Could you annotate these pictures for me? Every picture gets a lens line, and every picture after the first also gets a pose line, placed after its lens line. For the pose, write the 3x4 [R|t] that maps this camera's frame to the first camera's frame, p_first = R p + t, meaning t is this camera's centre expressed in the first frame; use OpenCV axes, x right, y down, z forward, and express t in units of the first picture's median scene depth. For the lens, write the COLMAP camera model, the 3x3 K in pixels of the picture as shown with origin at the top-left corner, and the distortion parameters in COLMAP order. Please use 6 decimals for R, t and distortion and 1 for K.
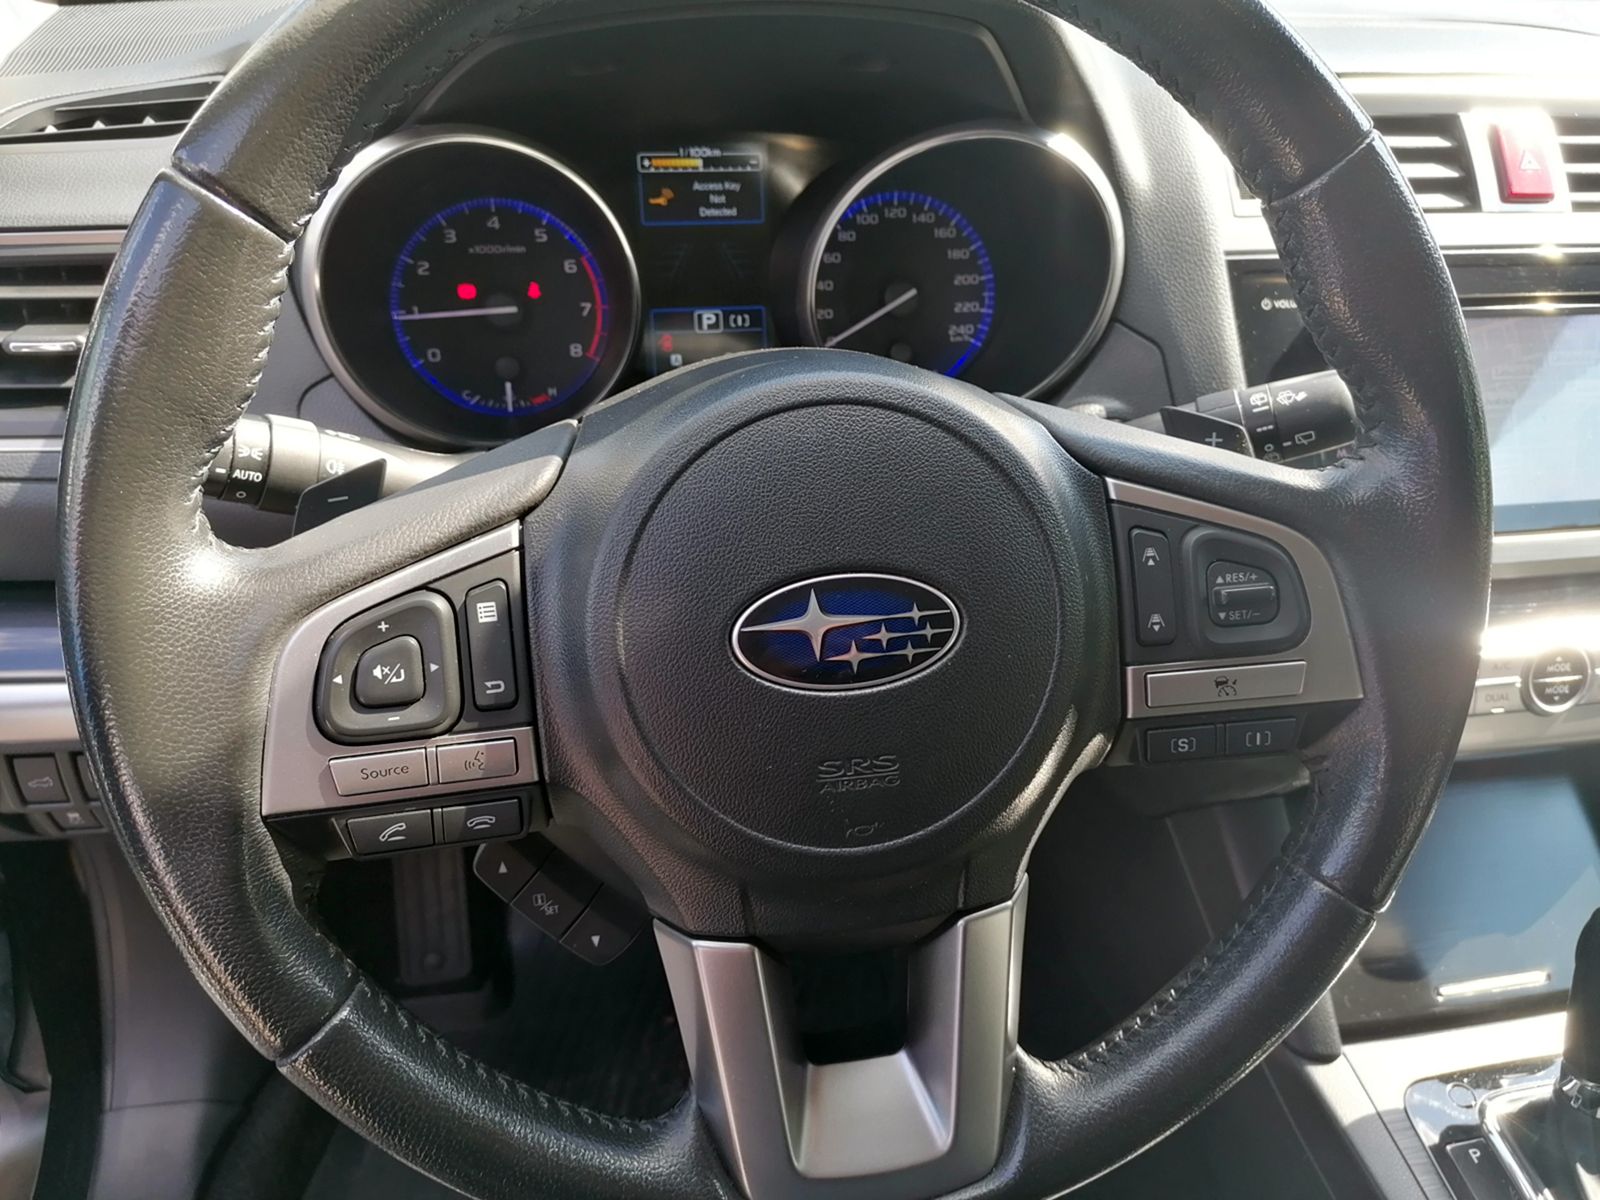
lens RADIAL K [[1246.1, 0, 799.9], [0, 1246.1, 568.2], [0, 0, 1]] dist [-0.002497, -0.001042]
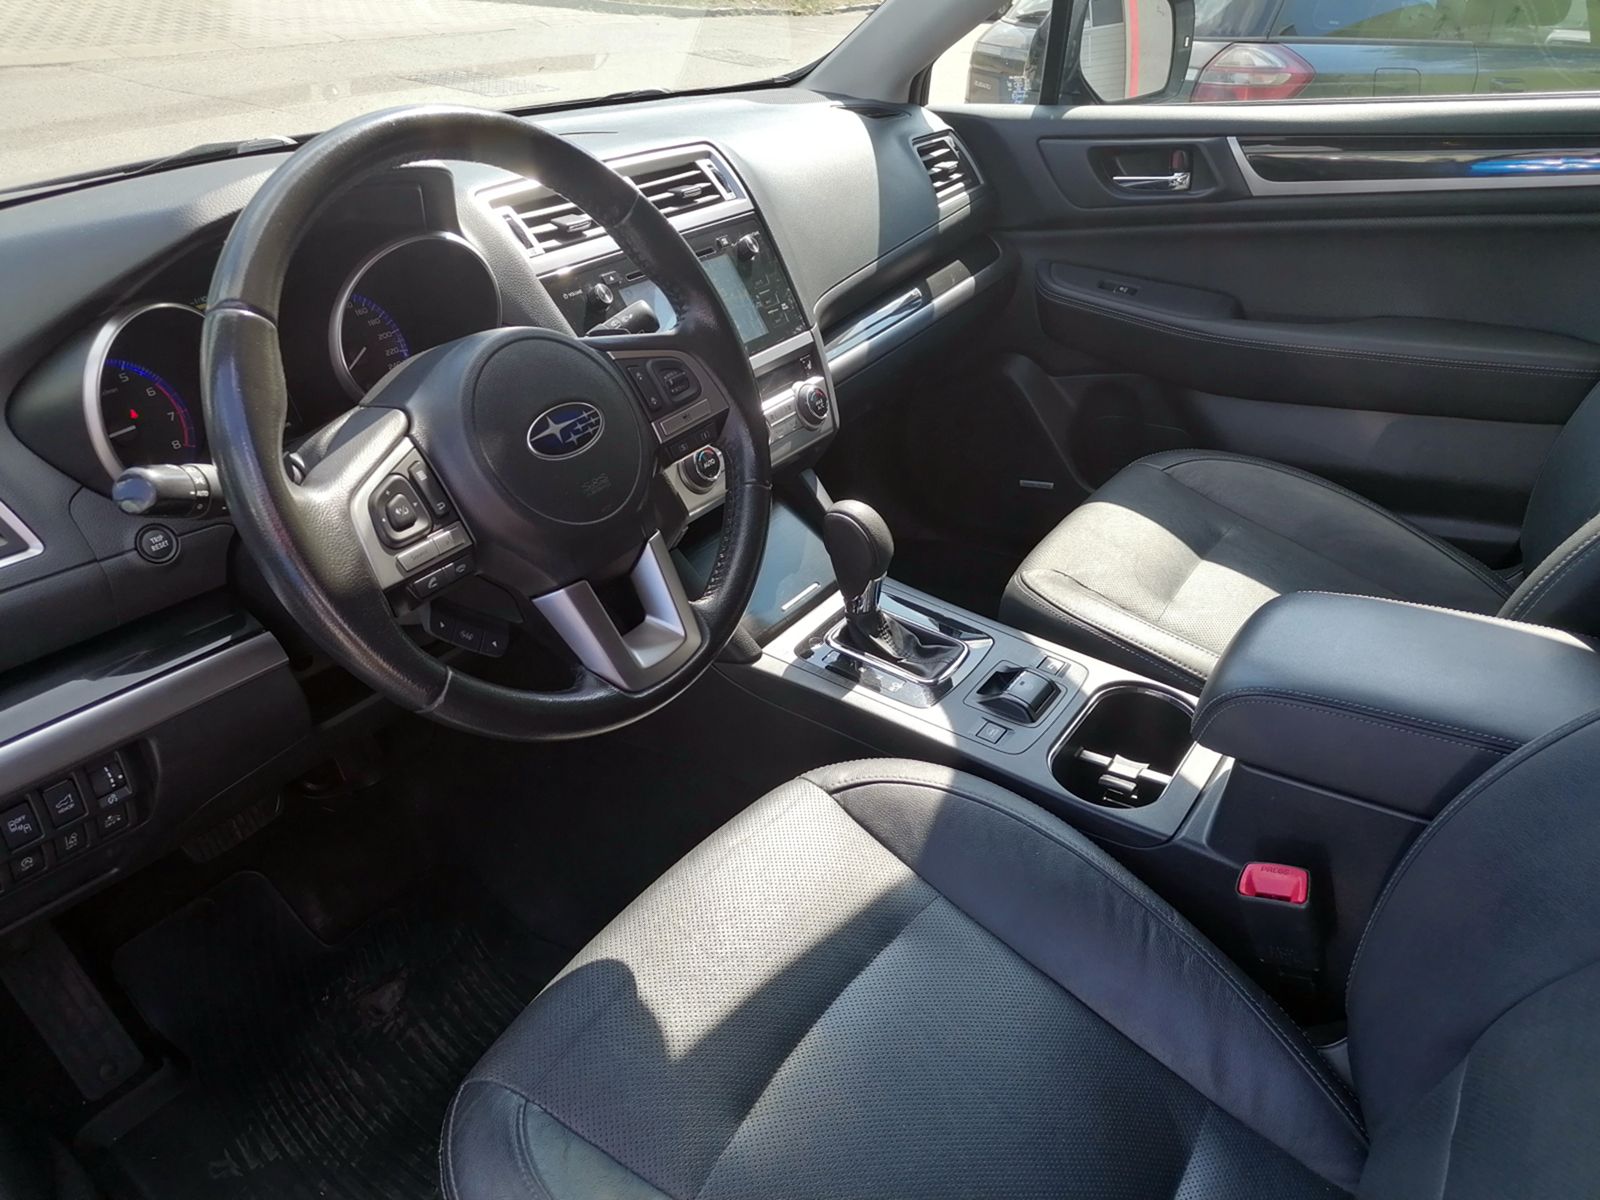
lens RADIAL K [[1255.8, 0, 800.0], [0, 1255.8, 600.0], [0, 0, 1]] dist [0.004284, -0.003132]
pose [[0.696050, -0.385410, 0.605784, -0.649836], [0.423398, 0.901736, 0.087213, 0.172493], [-0.579870, 0.195783, 0.790835, -0.561637]]
